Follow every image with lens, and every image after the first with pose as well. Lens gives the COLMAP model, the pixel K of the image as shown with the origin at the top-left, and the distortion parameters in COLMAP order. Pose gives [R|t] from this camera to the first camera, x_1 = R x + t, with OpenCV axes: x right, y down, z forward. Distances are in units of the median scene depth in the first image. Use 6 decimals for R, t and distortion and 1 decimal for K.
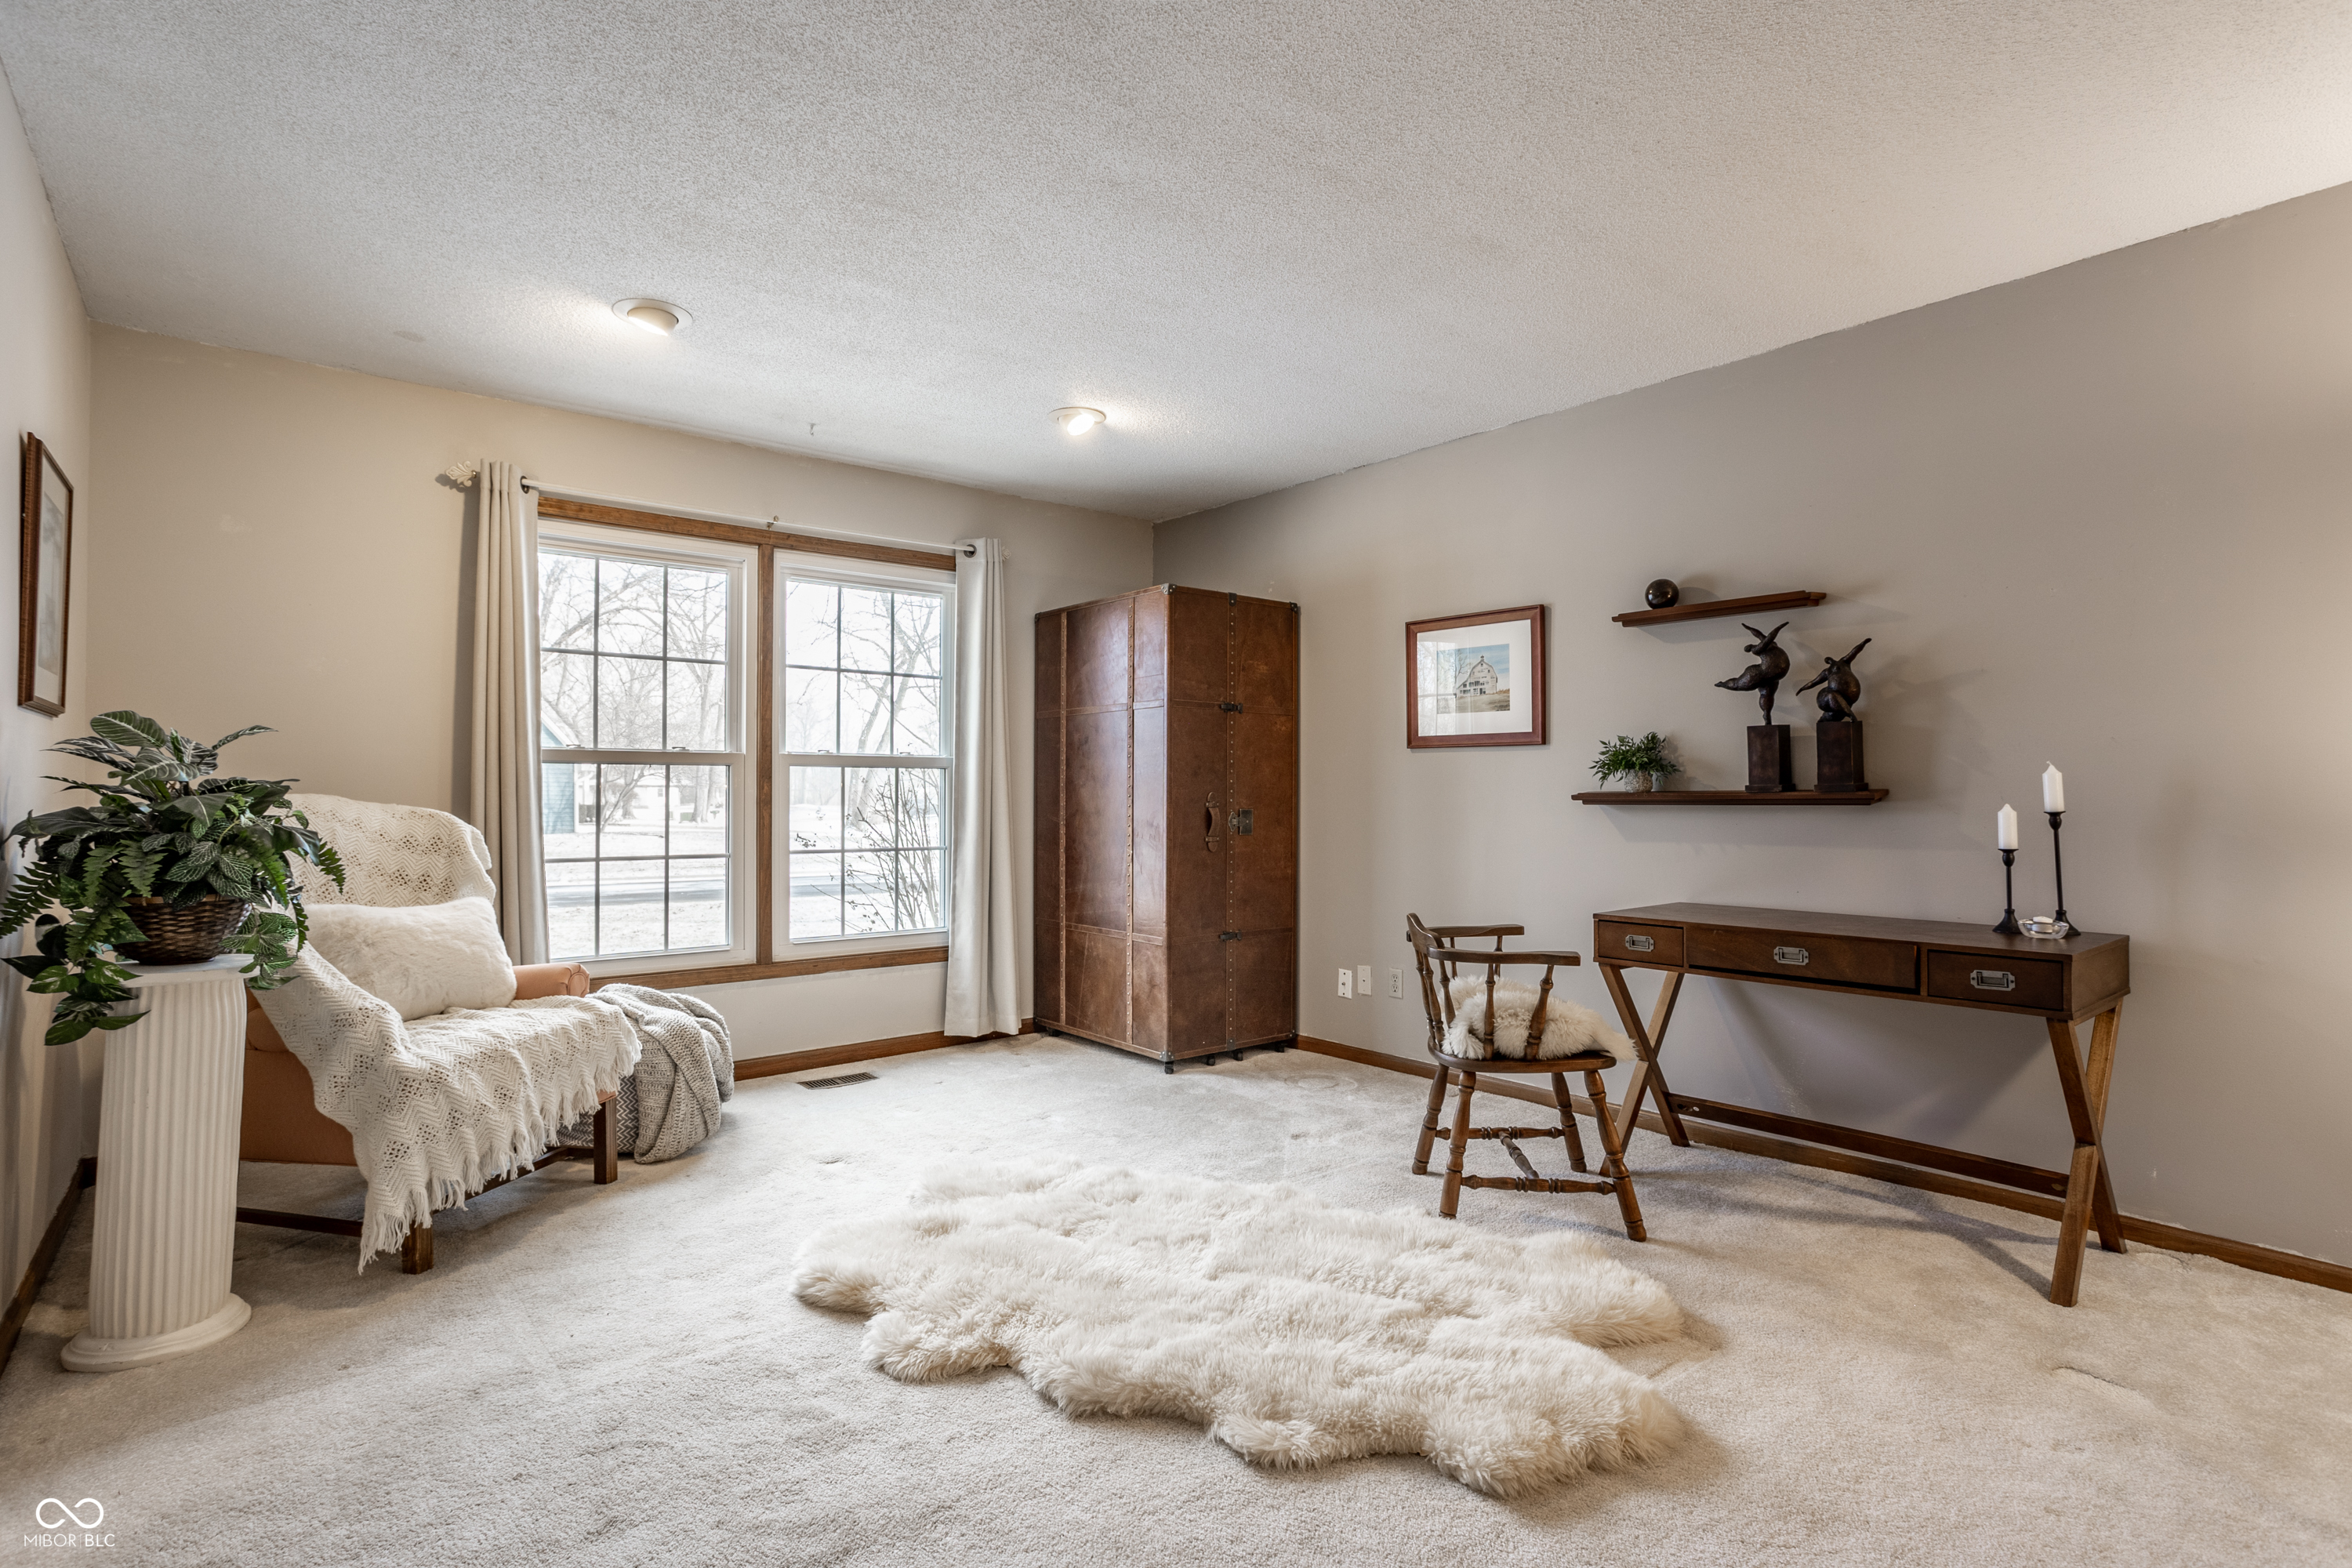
lens RADIAL K [[1136.2, 0, 1165.6], [0, 1136.2, 782.6], [0, 0, 1]] dist [-0.048244, 0.027810]
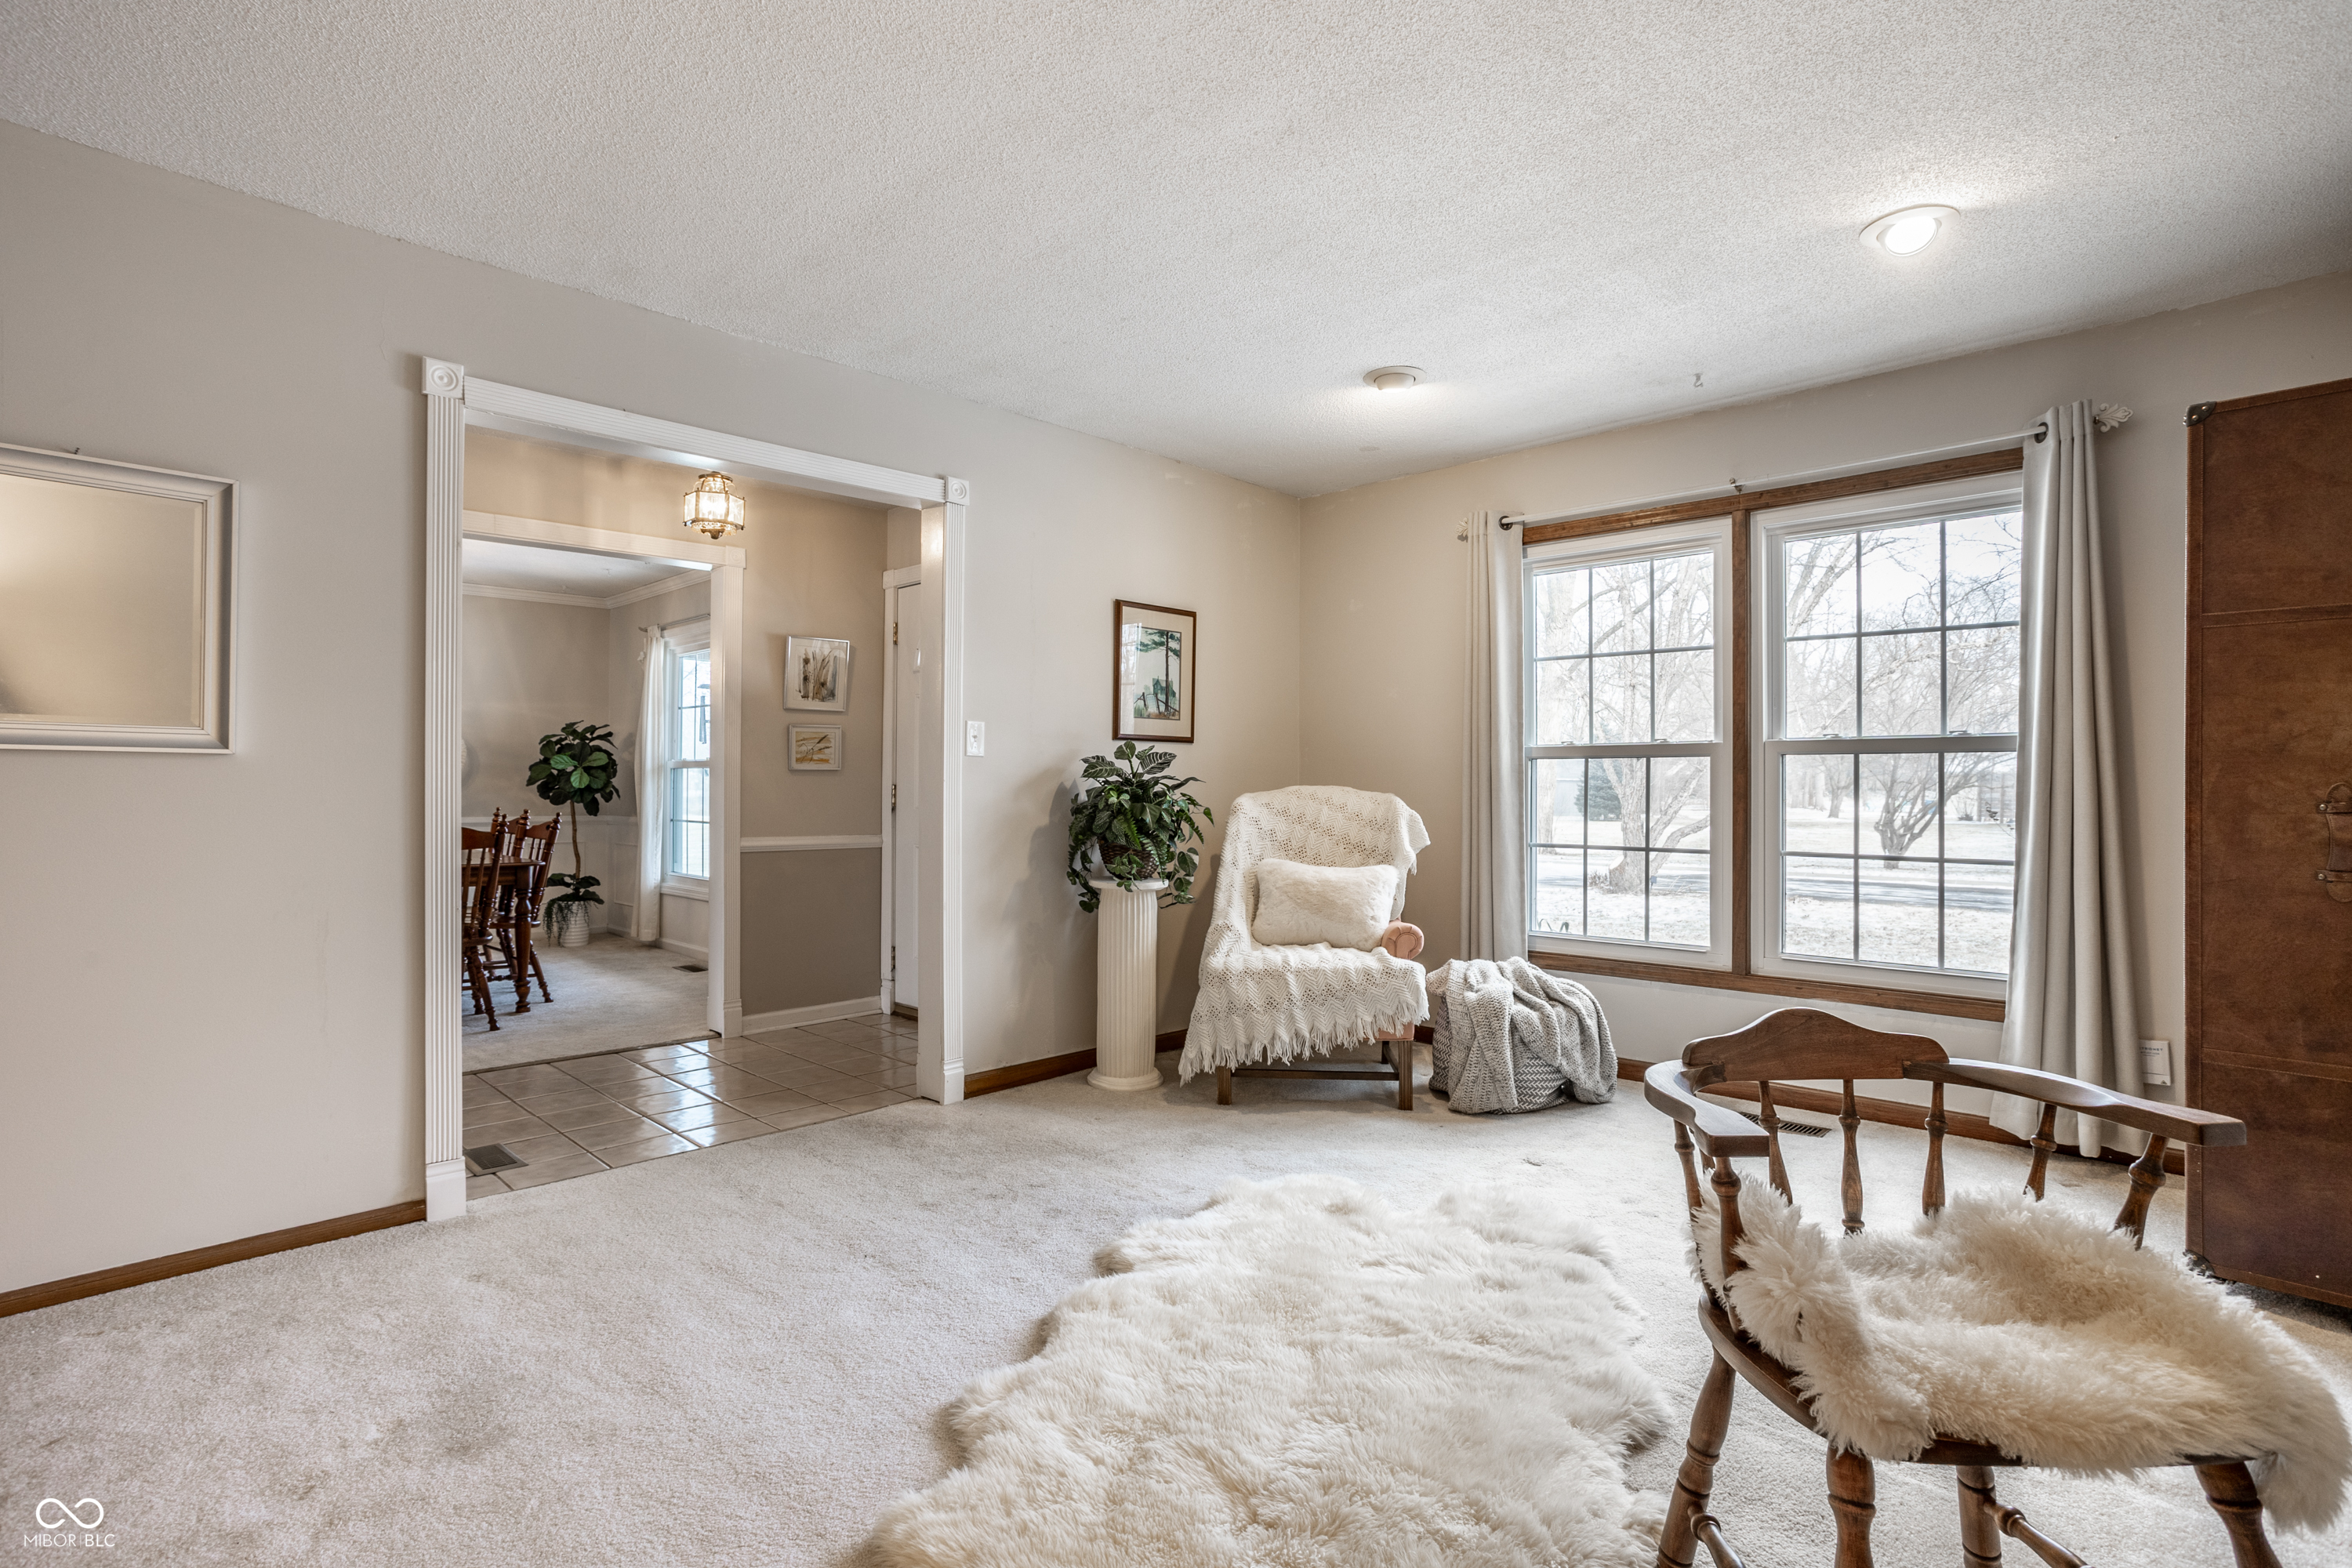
lens RADIAL K [[1136.2, 0, 1165.6], [0, 1136.2, 782.6], [0, 0, 1]] dist [-0.048244, 0.027810]
pose [[0.107618, 0.000131, -0.994192, 0.494841], [0.010744, 0.999941, 0.001294, 0.000689], [0.994134, -0.010820, 0.107610, 0.448246]]
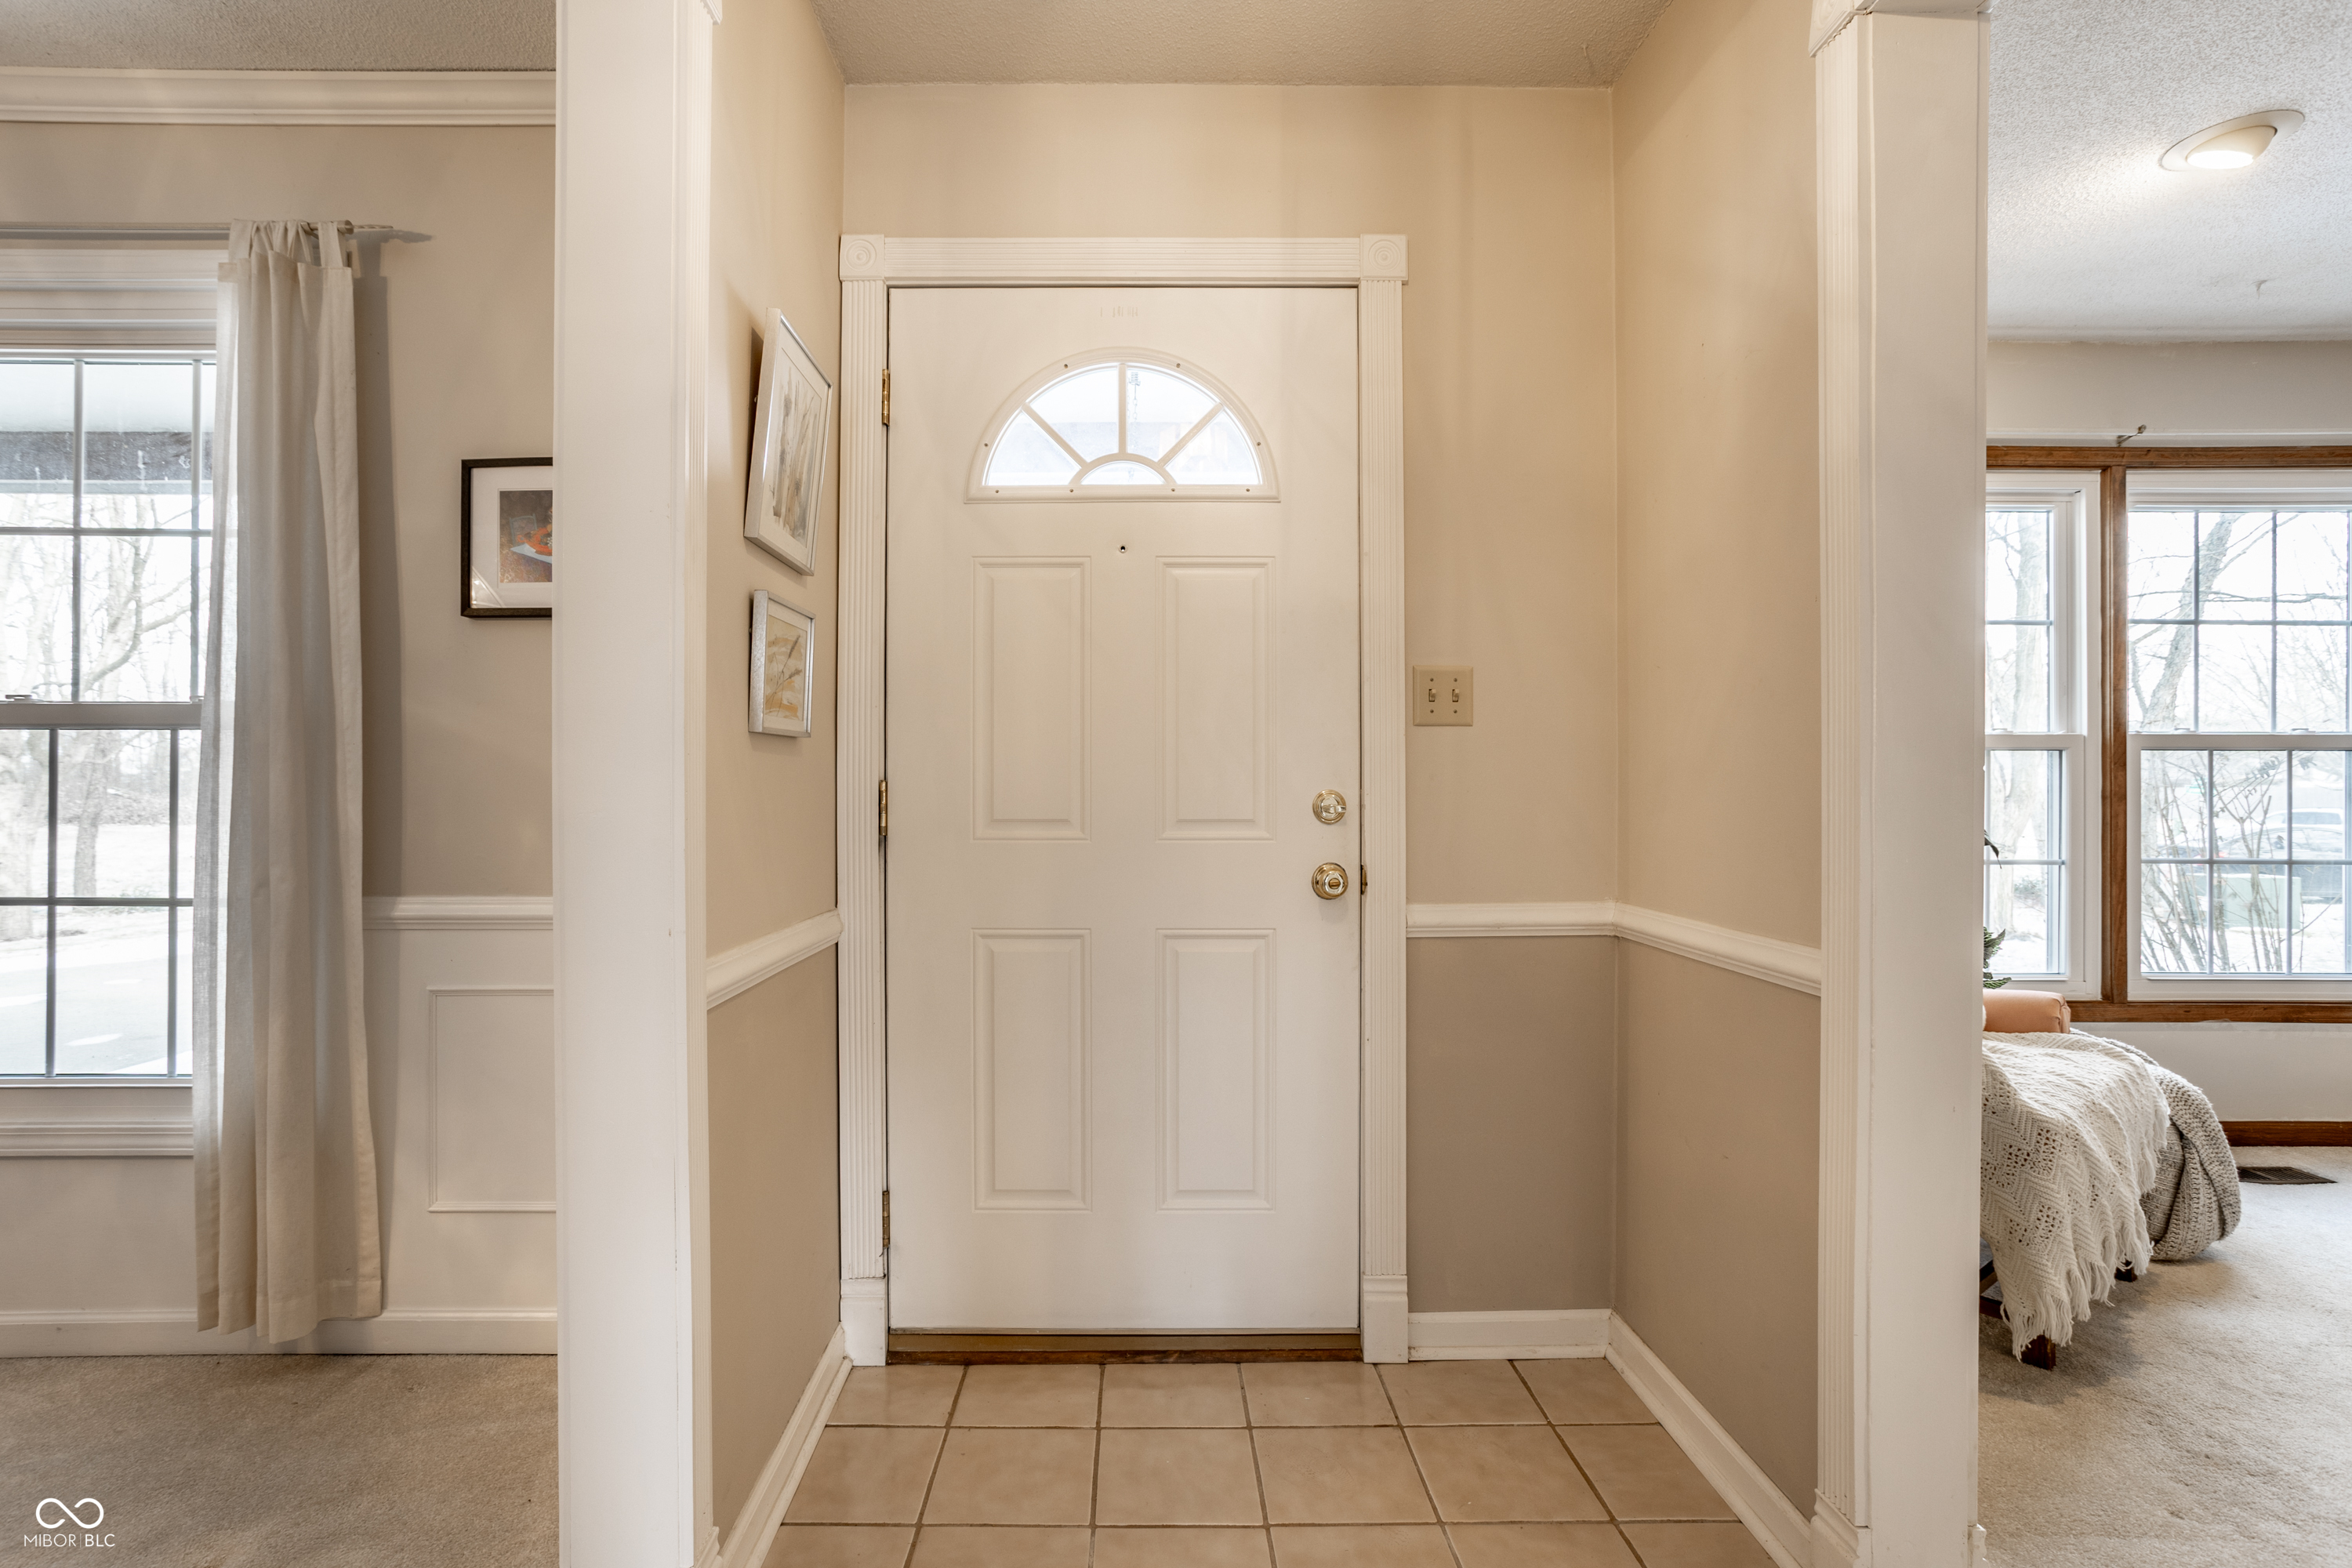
lens RADIAL K [[1153.7, 0, 1137.3], [0, 1153.7, 787.3], [0, 0, 1]] dist [-0.046580, 0.029786]
pose [[0.775899, -0.000643, -0.630856, -0.388487], [0.005572, 0.999967, 0.005834, 0.002823], [0.630832, -0.008041, 0.775878, -0.037358]]
